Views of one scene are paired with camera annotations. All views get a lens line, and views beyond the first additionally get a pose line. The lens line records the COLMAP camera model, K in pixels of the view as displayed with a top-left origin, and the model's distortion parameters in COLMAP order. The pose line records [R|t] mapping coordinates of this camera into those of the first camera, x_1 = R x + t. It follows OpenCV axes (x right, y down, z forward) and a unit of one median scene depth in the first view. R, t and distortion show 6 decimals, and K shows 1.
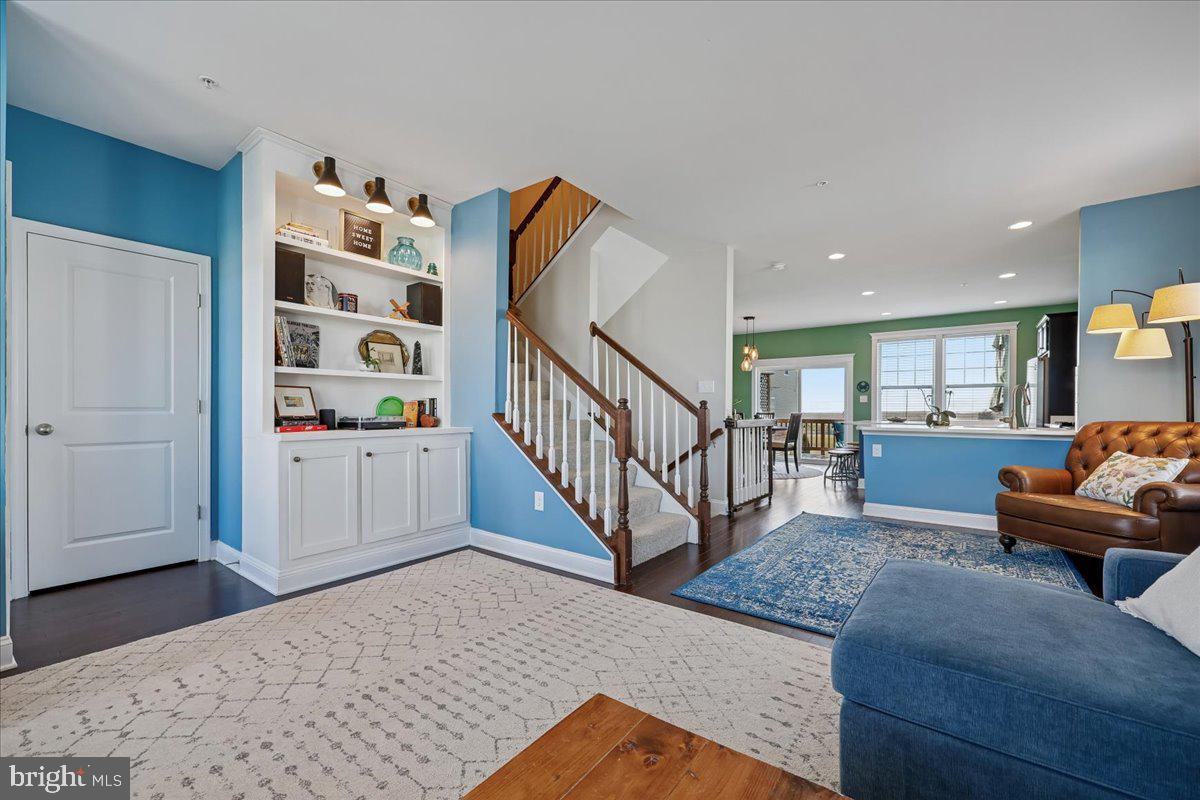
lens RADIAL K [[488.4, 0, 605.9], [0, 488.4, 406.3], [0, 0, 1]] dist [0.003546, -0.000277]
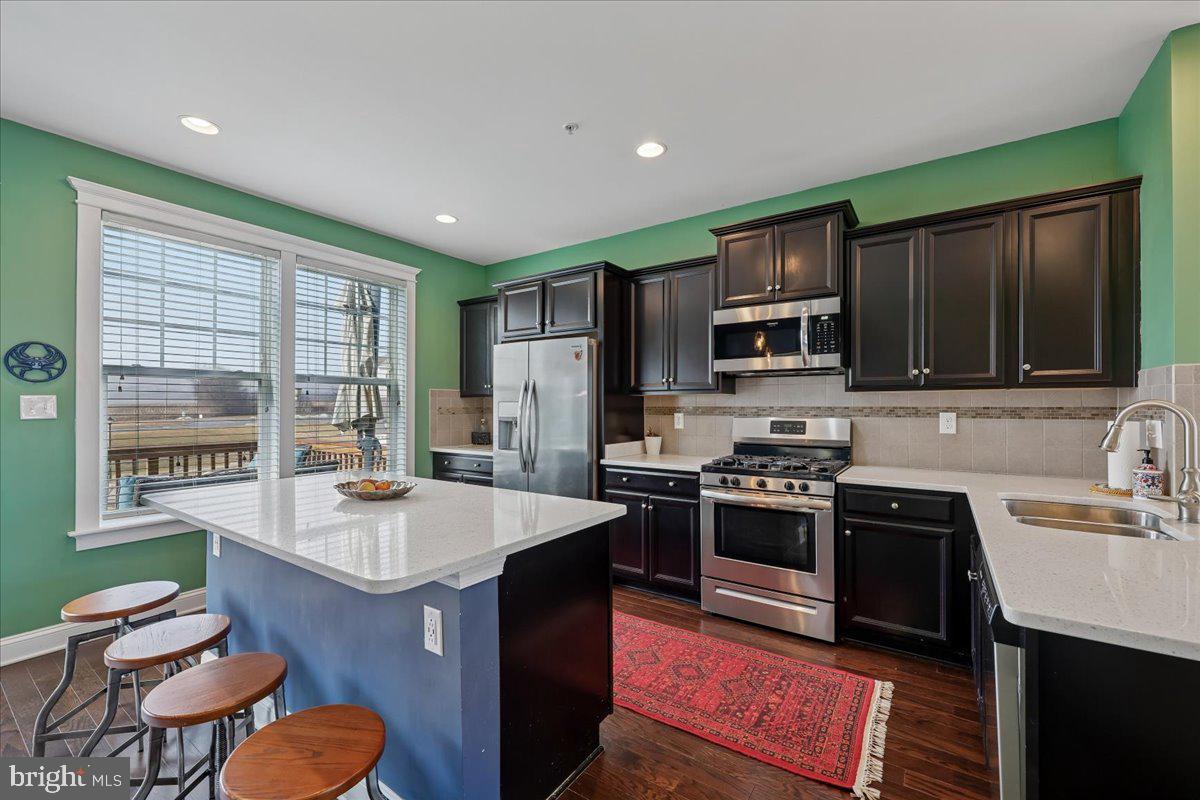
lens RADIAL K [[488.4, 0, 595.0], [0, 488.4, 403.2], [0, 0, 1]] dist [0.003546, -0.000277]
pose [[-0.031577, 0.002315, 0.999499, 0.819345], [-0.000332, 0.999997, -0.002326, -0.055405], [-0.999501, -0.000405, -0.031576, 2.359566]]
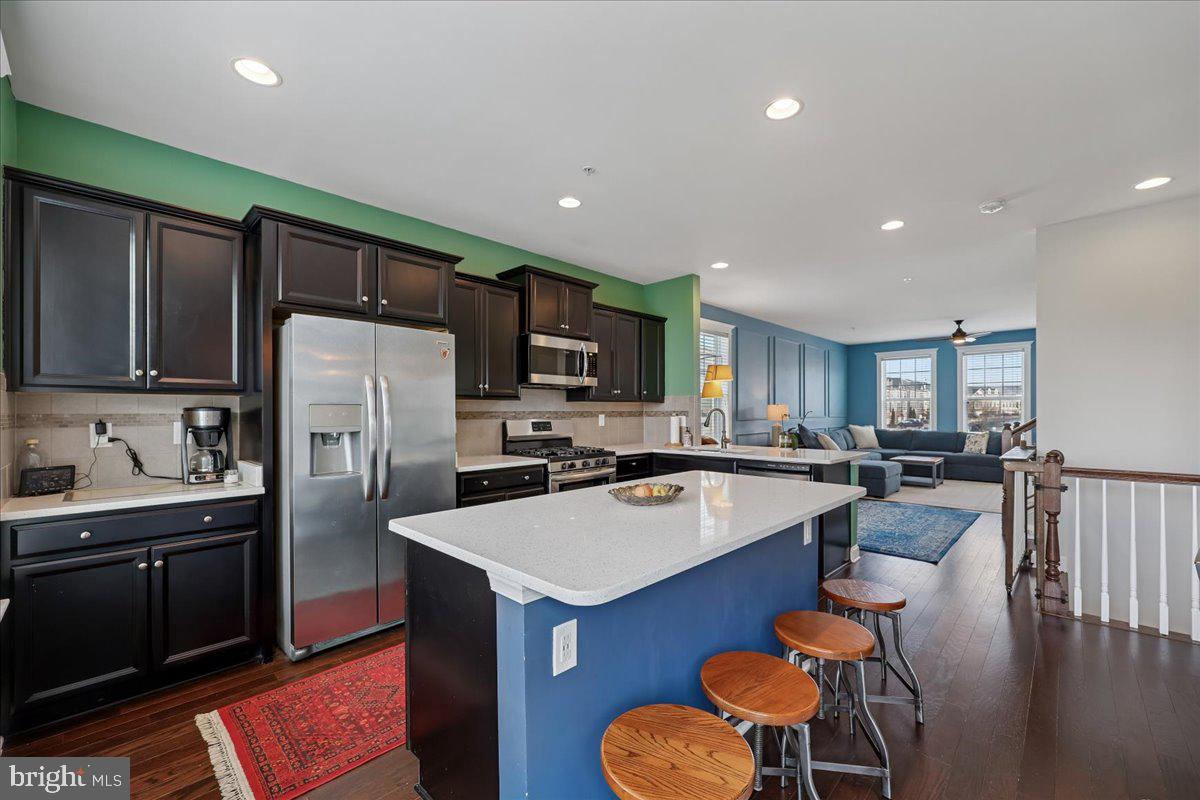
lens RADIAL K [[488.4, 0, 595.7], [0, 488.4, 411.3], [0, 0, 1]] dist [0.003546, -0.000277]
pose [[-0.993213, -0.002139, 0.116290, 1.627310], [-0.002107, 0.999998, 0.000398, -0.050385], [-0.116291, 0.000151, -0.993215, 3.454329]]
